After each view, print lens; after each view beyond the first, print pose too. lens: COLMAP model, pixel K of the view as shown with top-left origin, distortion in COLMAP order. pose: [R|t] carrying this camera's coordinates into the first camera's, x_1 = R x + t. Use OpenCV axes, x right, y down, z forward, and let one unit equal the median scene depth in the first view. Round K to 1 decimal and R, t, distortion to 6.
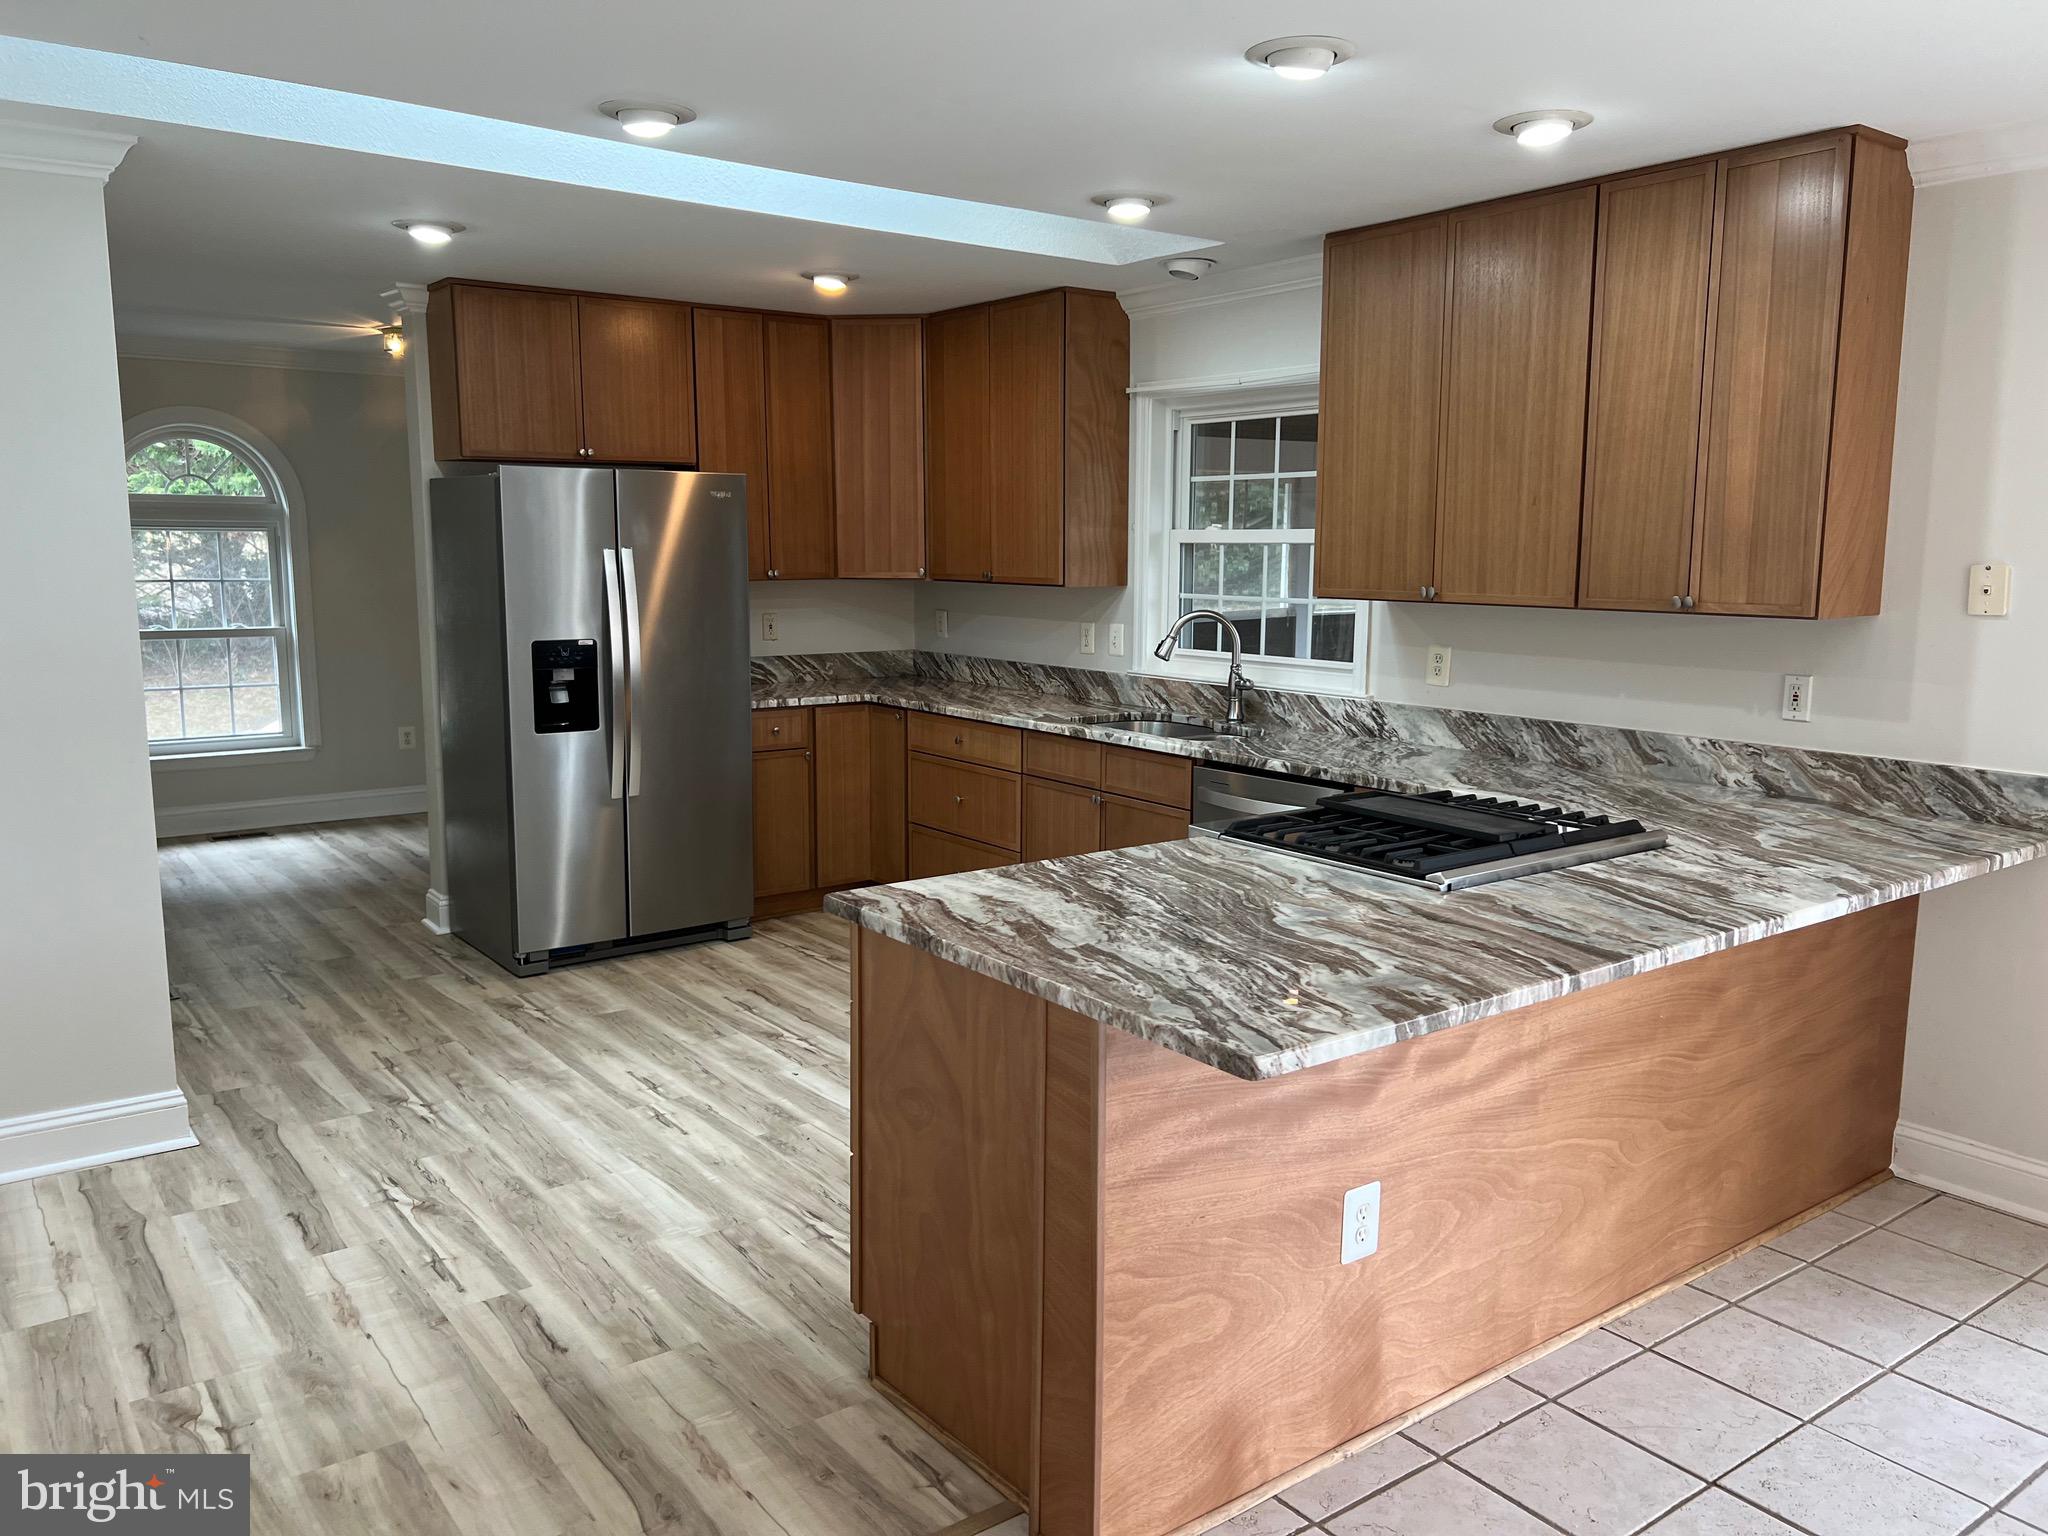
lens RADIAL K [[1545.9, 0, 1017.1], [0, 1545.9, 766.4], [0, 0, 1]] dist [0.029727, -0.030211]
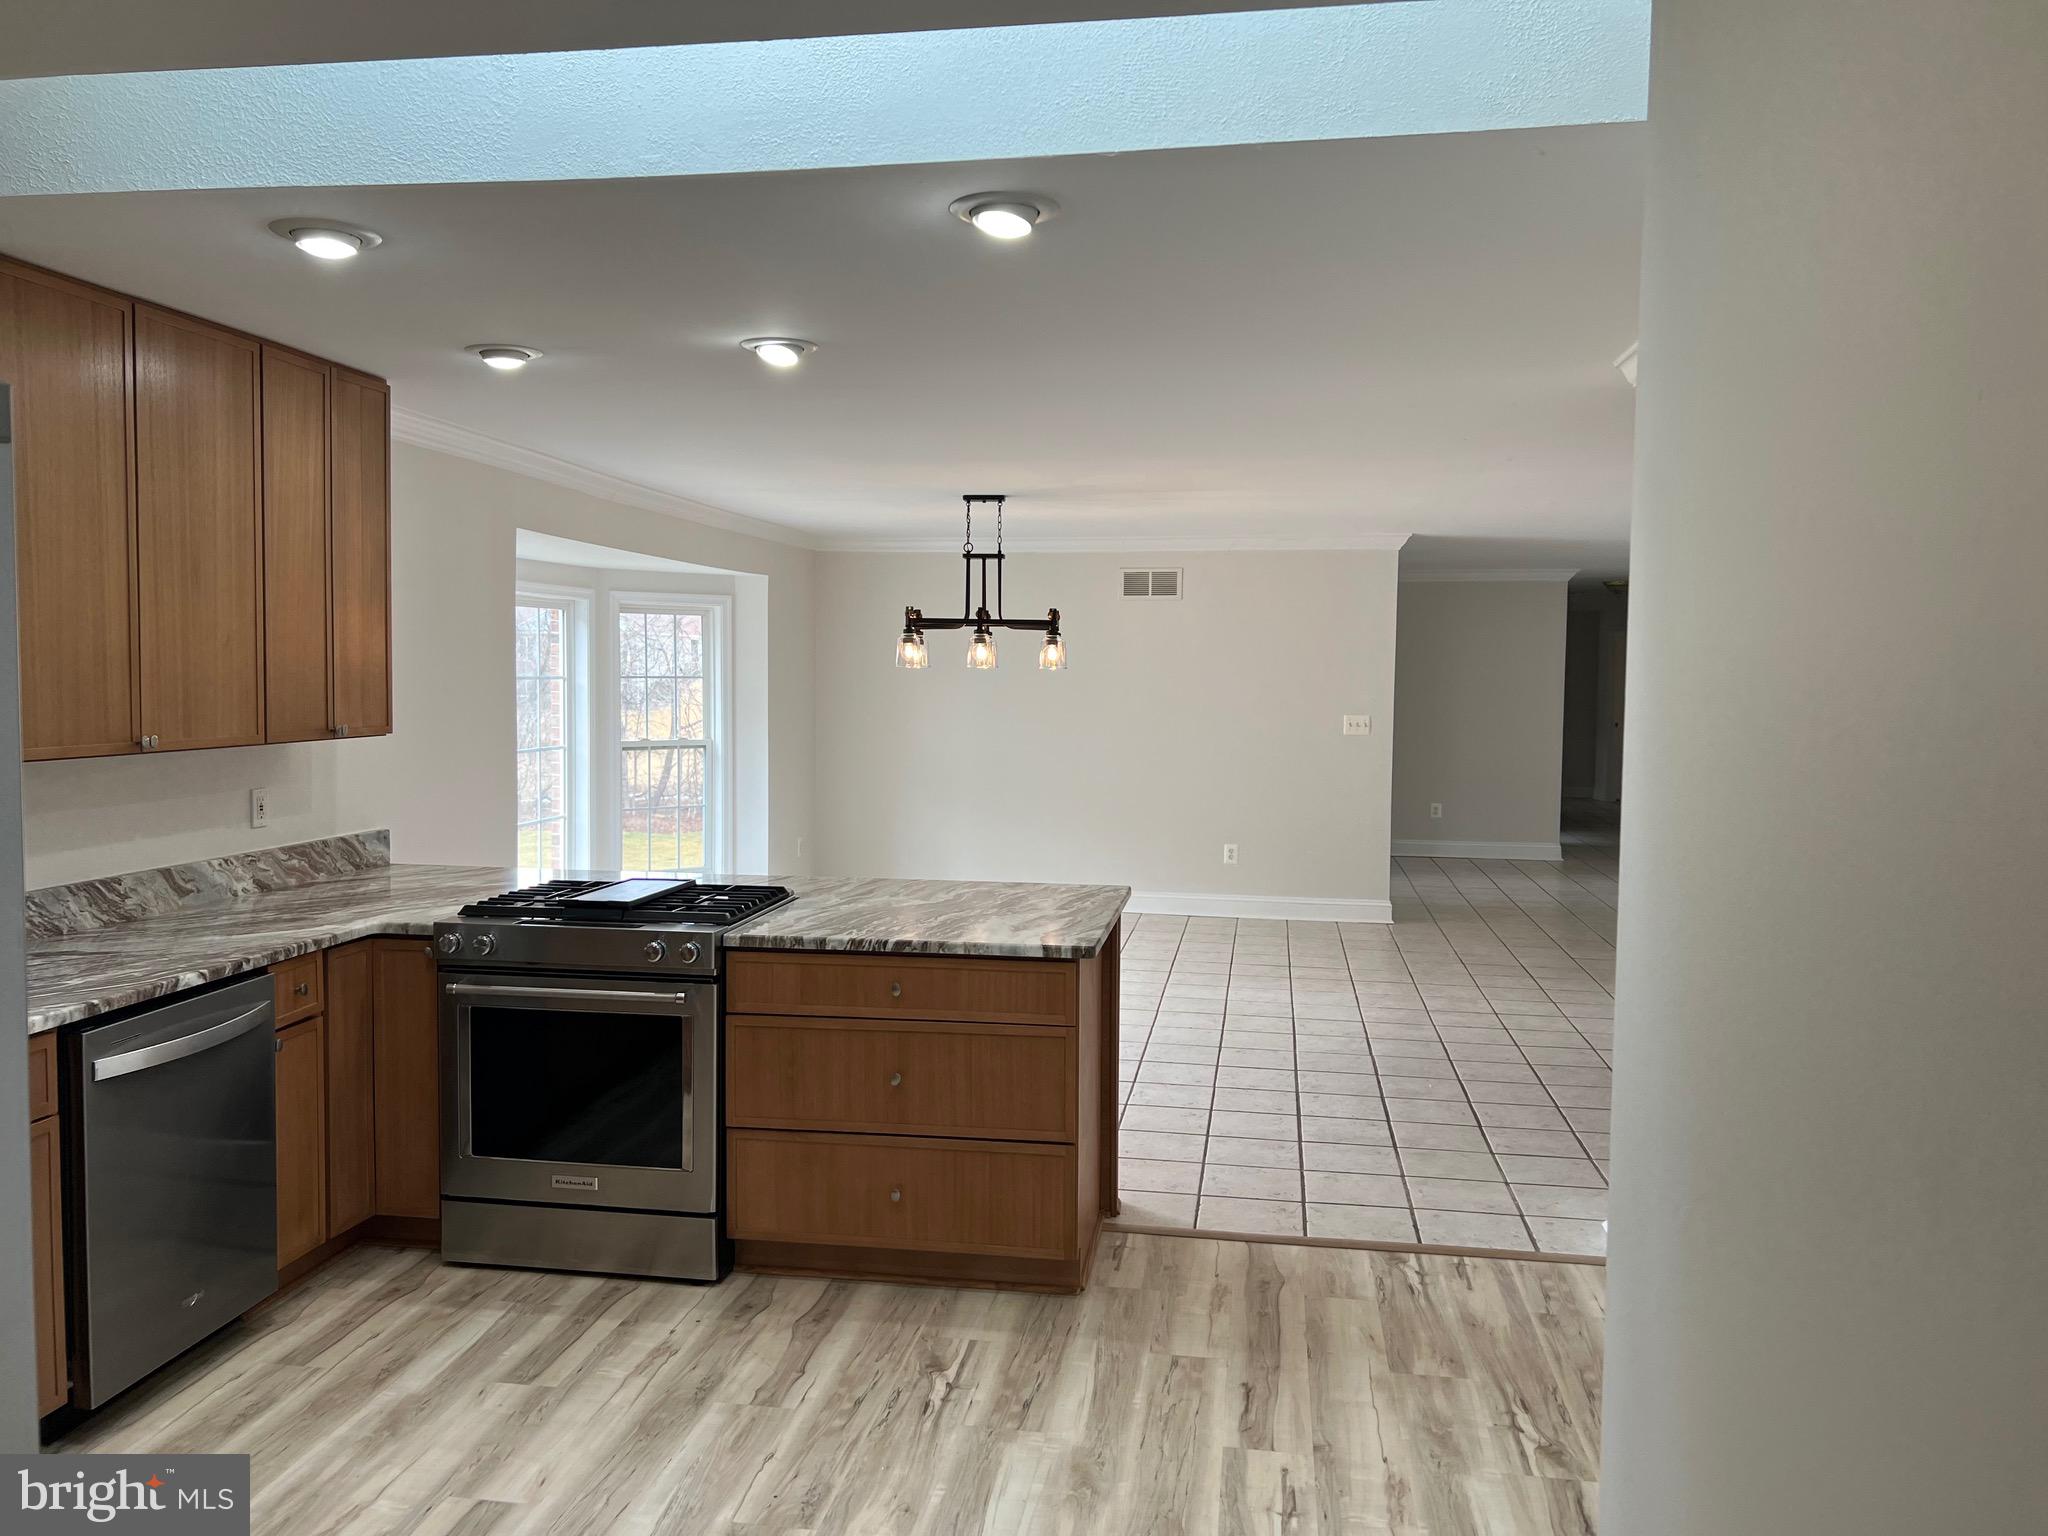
lens RADIAL K [[1545.9, 0, 1017.1], [0, 1545.9, 766.4], [0, 0, 1]] dist [0.029727, -0.030211]
pose [[-0.700530, -0.056869, 0.711354, -0.791955], [0.091603, 0.981407, 0.168668, -0.236818], [-0.707720, 0.183319, -0.682295, 1.487960]]
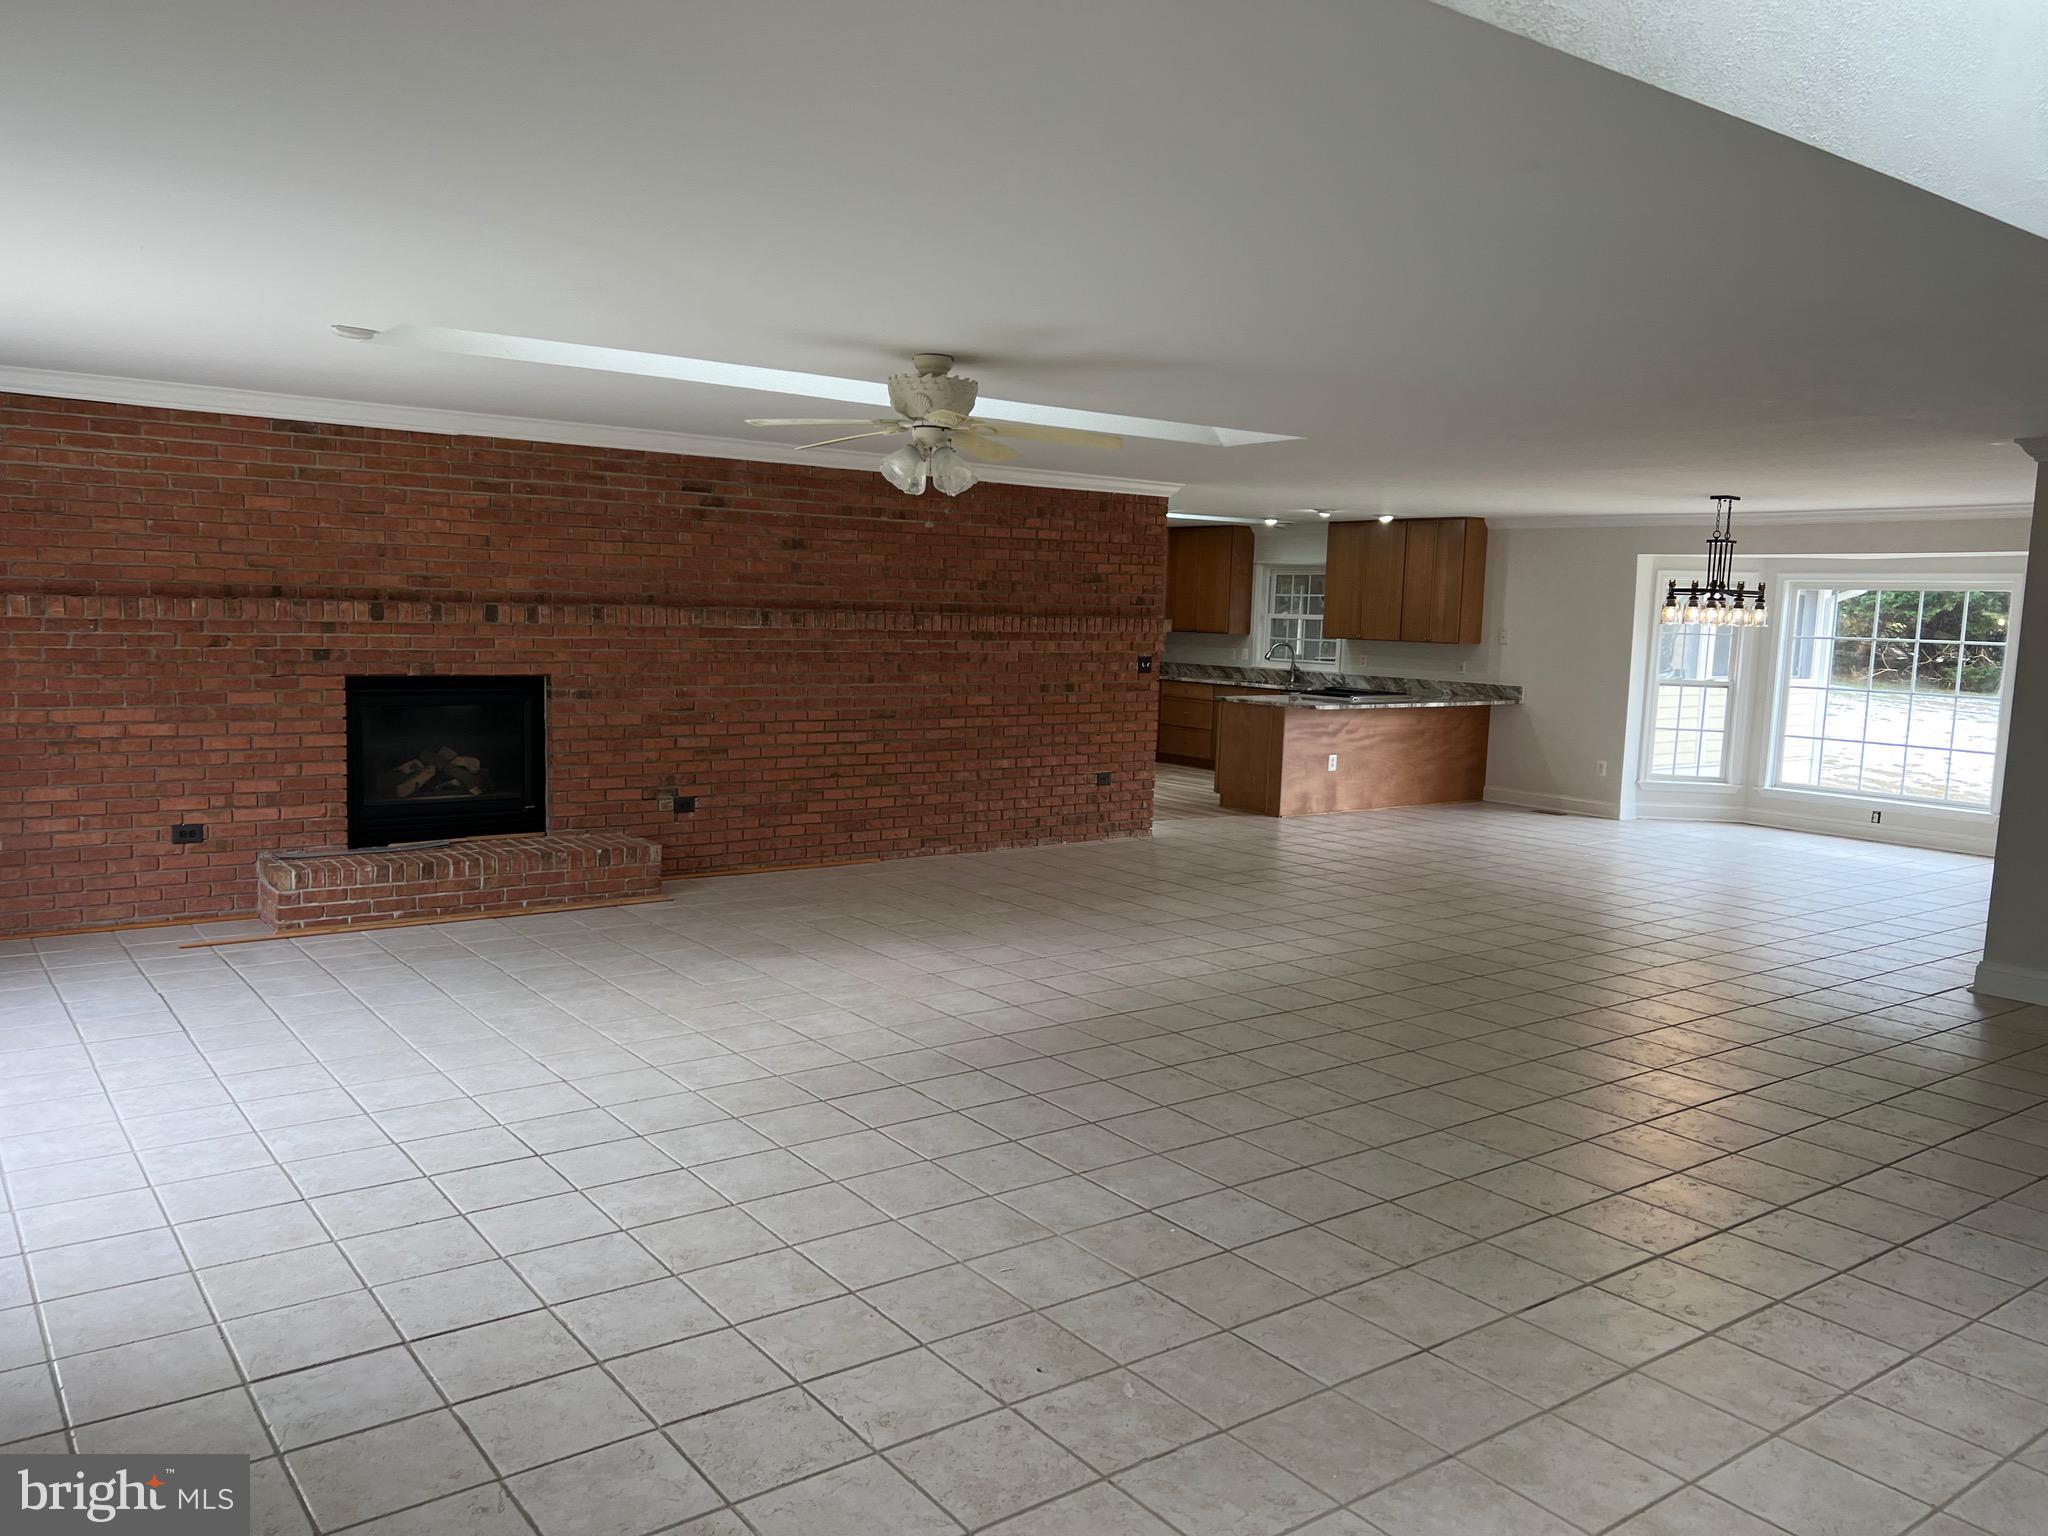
lens RADIAL K [[1545.9, 0, 1017.1], [0, 1545.9, 766.4], [0, 0, 1]] dist [0.029727, -0.030211]
pose [[0.999617, 0.026976, 0.006114, -0.542090], [-0.026669, 0.998601, -0.045658, 0.385954], [-0.007337, 0.045477, 0.998938, -2.613435]]
